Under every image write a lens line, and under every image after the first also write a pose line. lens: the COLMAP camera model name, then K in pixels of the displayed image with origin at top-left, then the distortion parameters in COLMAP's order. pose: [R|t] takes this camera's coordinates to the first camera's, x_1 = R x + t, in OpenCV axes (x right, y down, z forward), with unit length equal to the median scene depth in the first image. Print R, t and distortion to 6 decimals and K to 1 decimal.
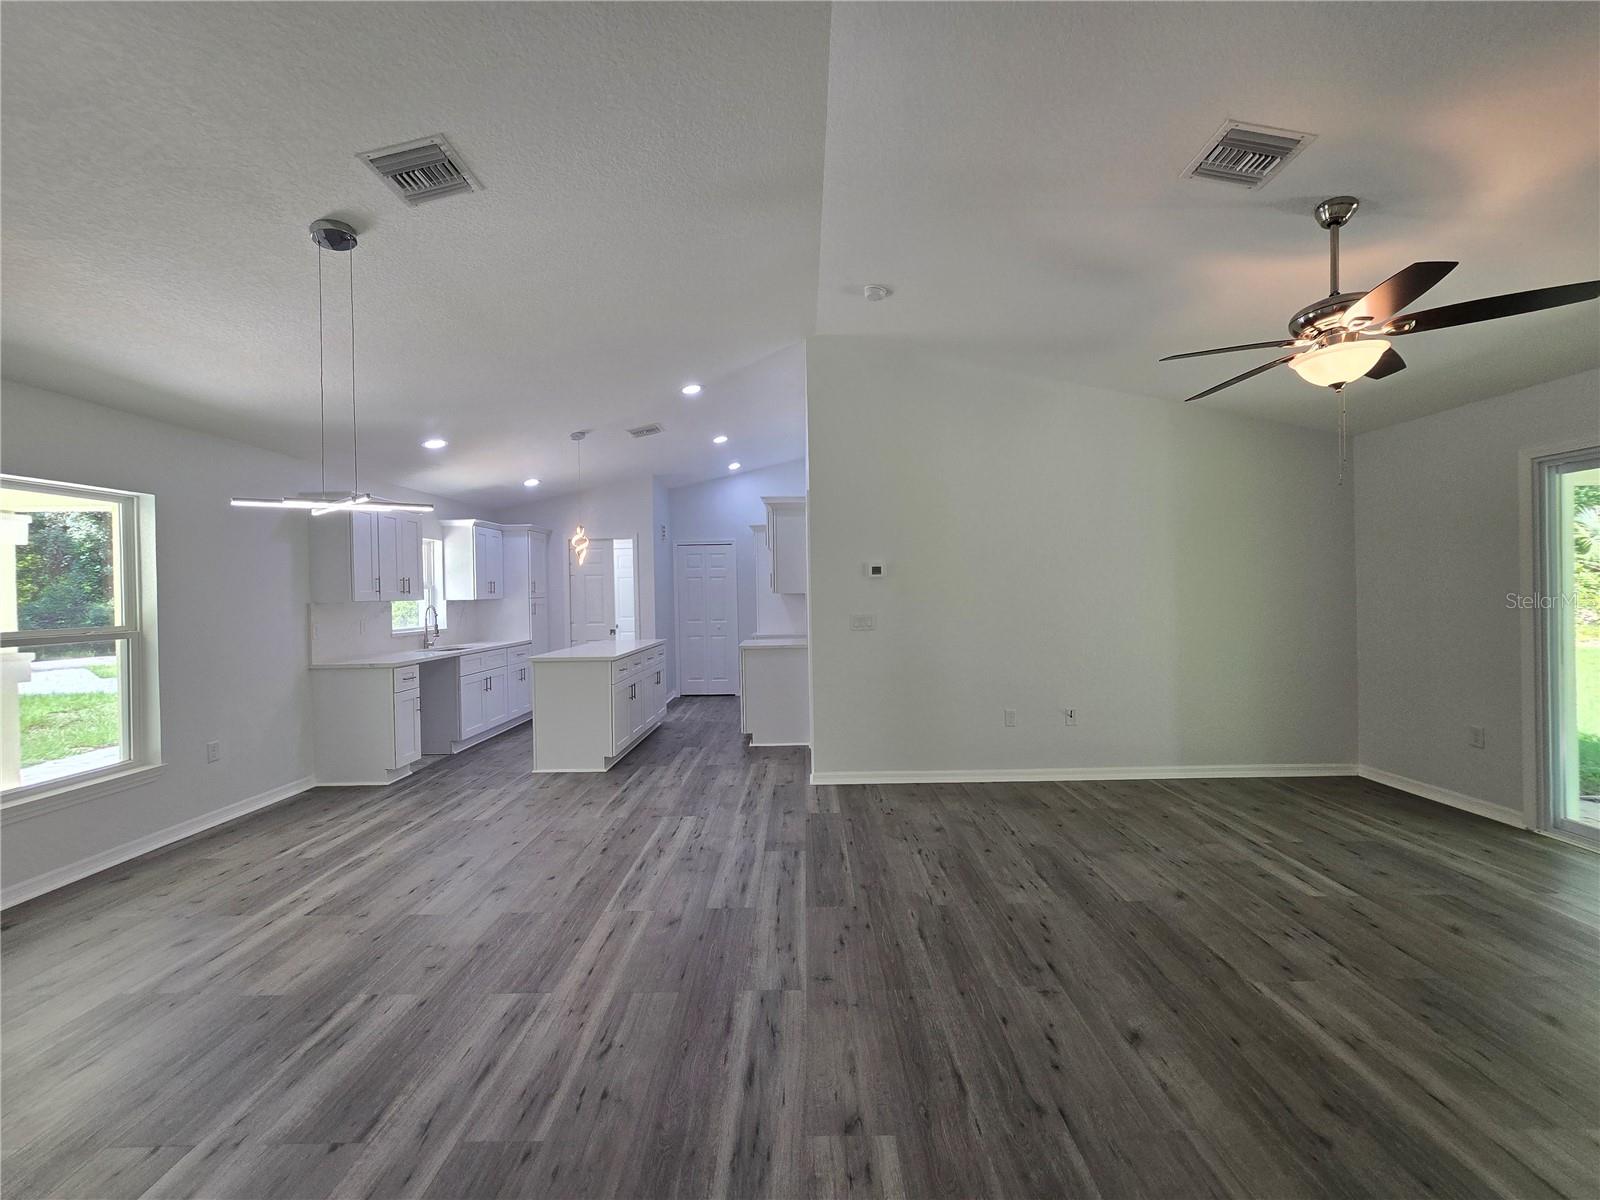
lens RADIAL K [[658.7, 0, 797.7], [0, 658.7, 597.0], [0, 0, 1]] dist [-0.007015, 0.002175]
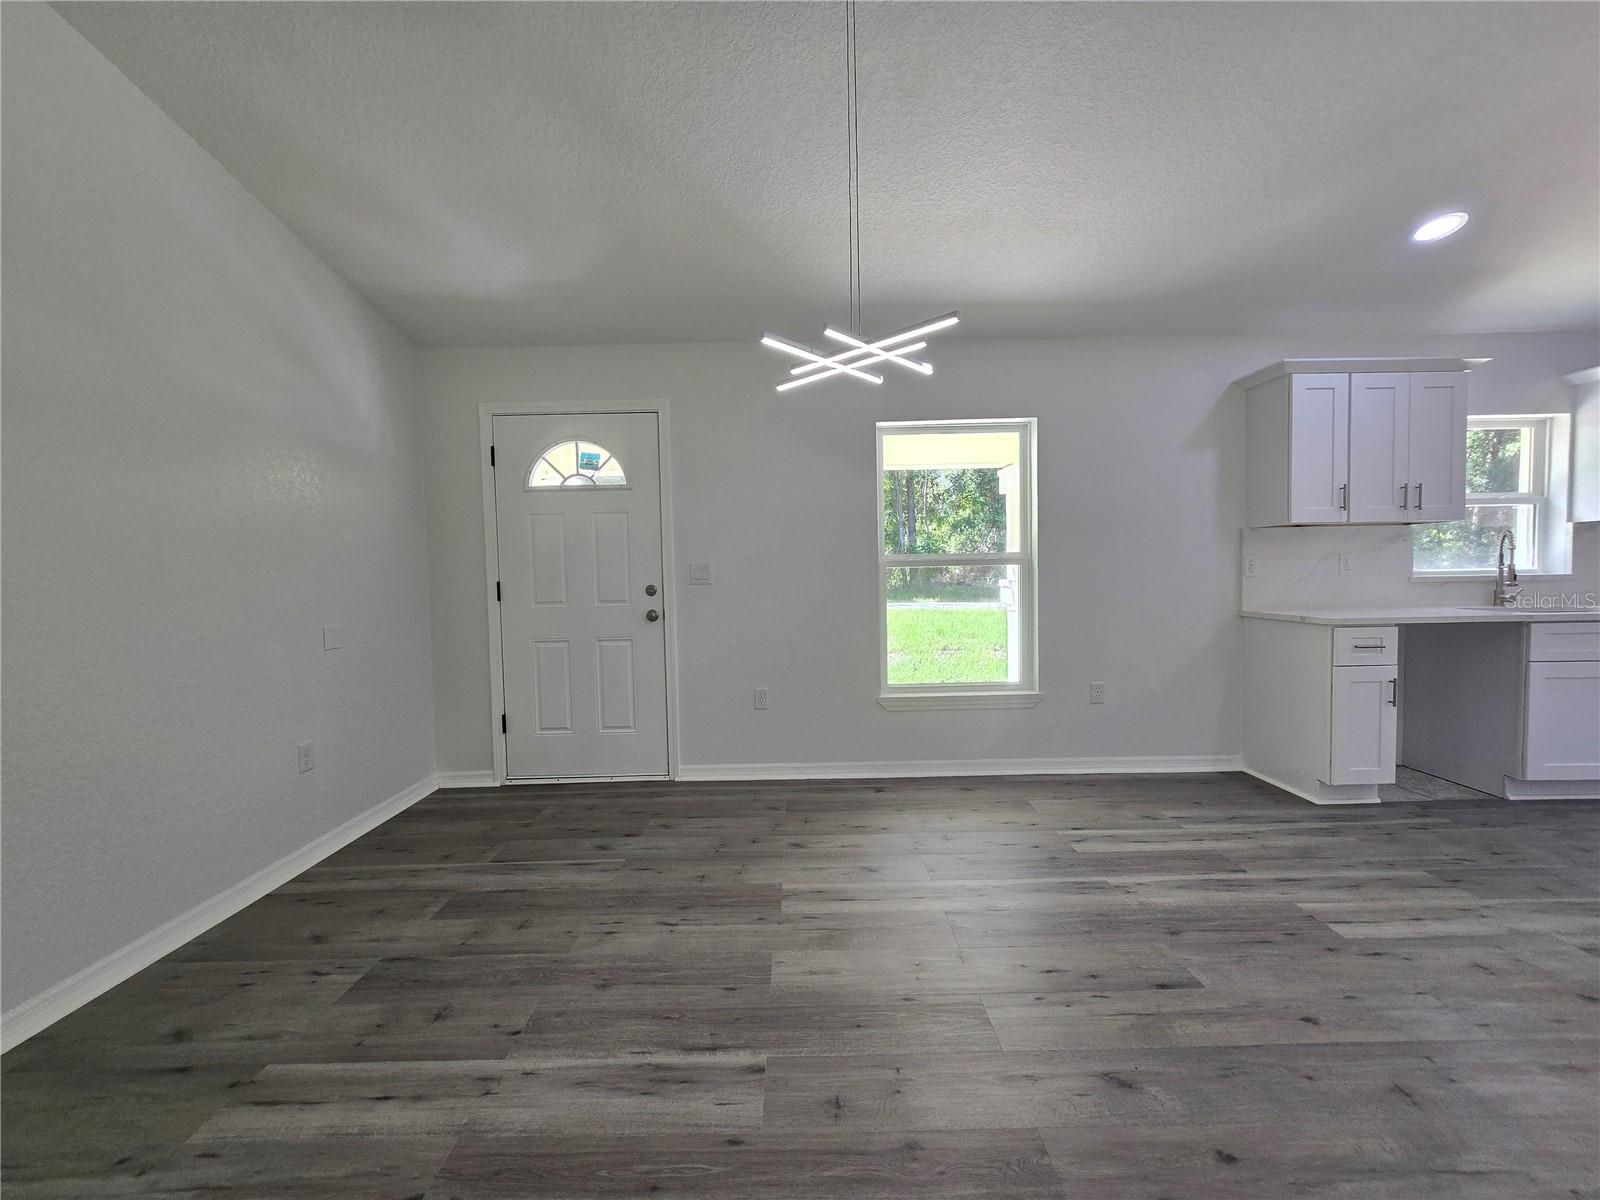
lens RADIAL K [[658.7, 0, 800.8], [0, 658.7, 598.4], [0, 0, 1]] dist [-0.007015, 0.002175]
pose [[0.015552, 0.064677, -0.997785, 0.003654], [0.011625, 0.997827, 0.064861, 0.047203], [0.999811, -0.012608, 0.014766, 0.661789]]
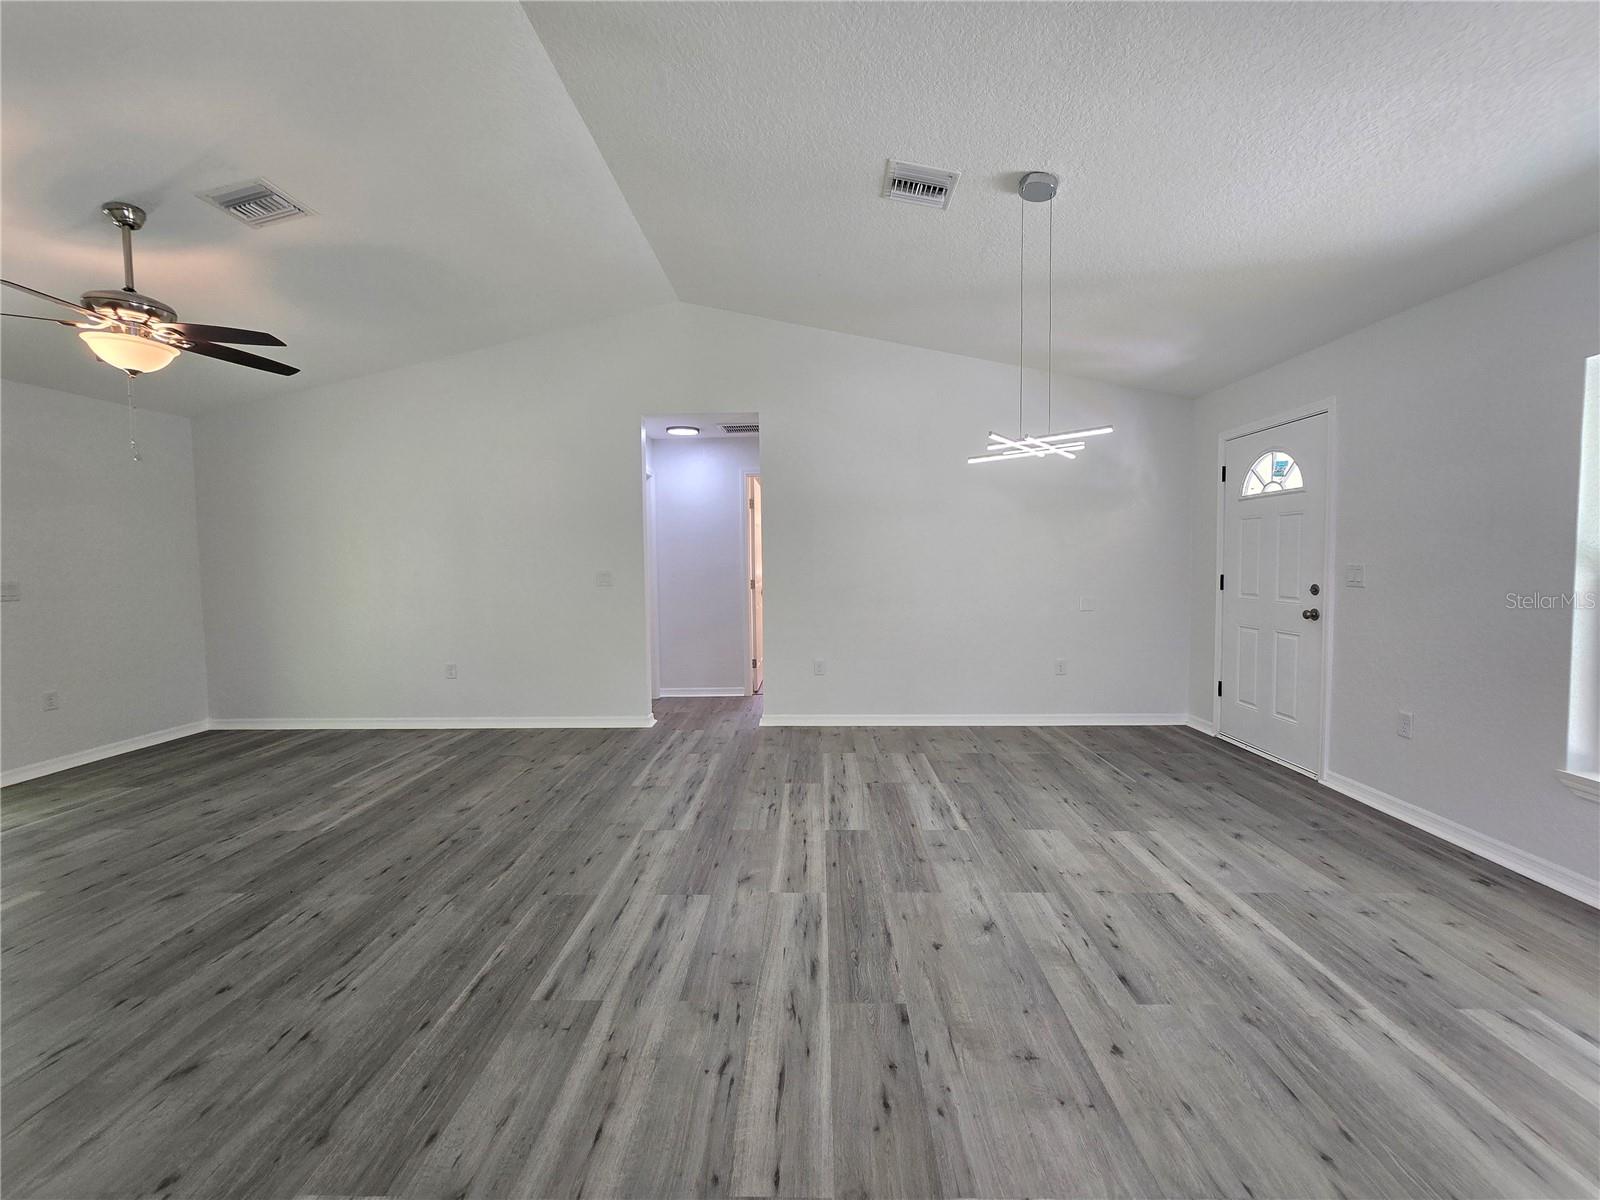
lens RADIAL K [[658.7, 0, 804.5], [0, 658.7, 592.1], [0, 0, 1]] dist [-0.007015, 0.002175]
pose [[-0.999499, 0.029772, 0.010785, -0.230350], [0.030351, 0.997842, 0.058218, 0.017332], [-0.009029, 0.058516, -0.998246, 1.492787]]
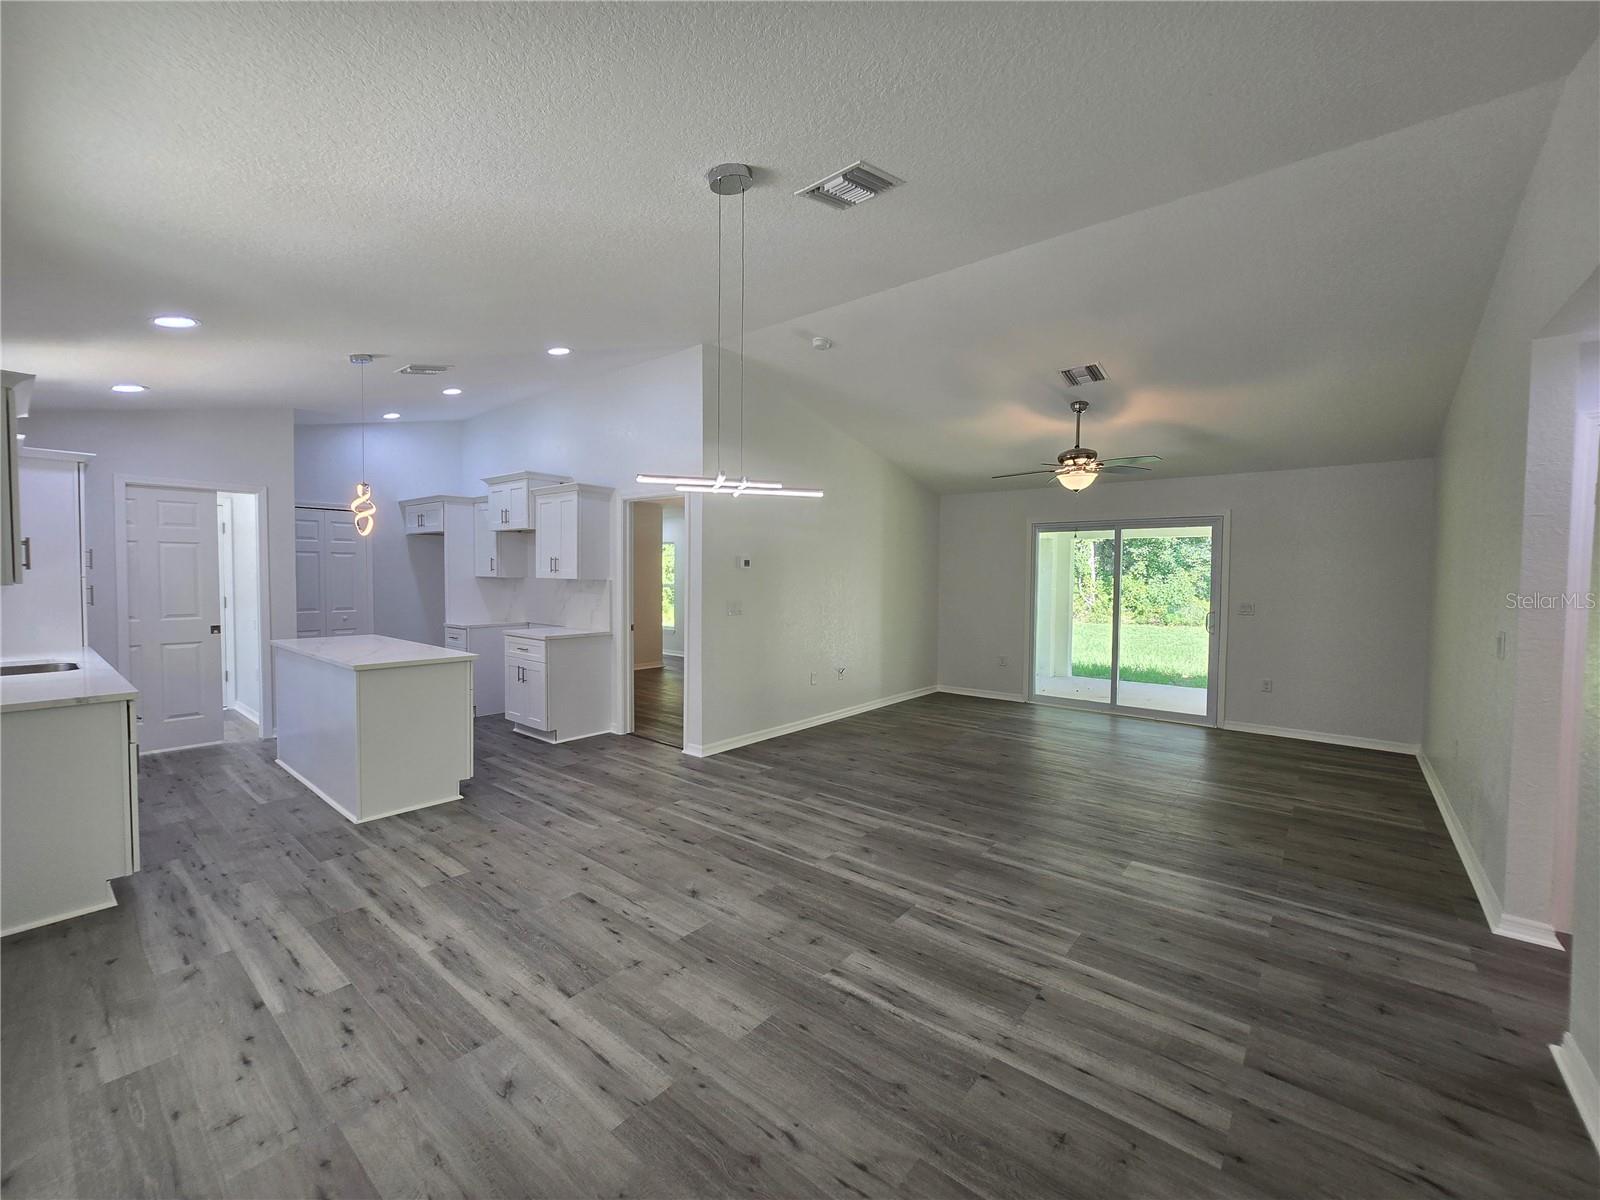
lens RADIAL K [[658.7, 0, 801.5], [0, 658.7, 596.7], [0, 0, 1]] dist [-0.007015, 0.002175]
pose [[0.625956, -0.003430, 0.779851, -0.954391], [-0.016603, 0.999705, 0.017723, -0.004695], [-0.779682, -0.024041, 0.625714, 0.252898]]
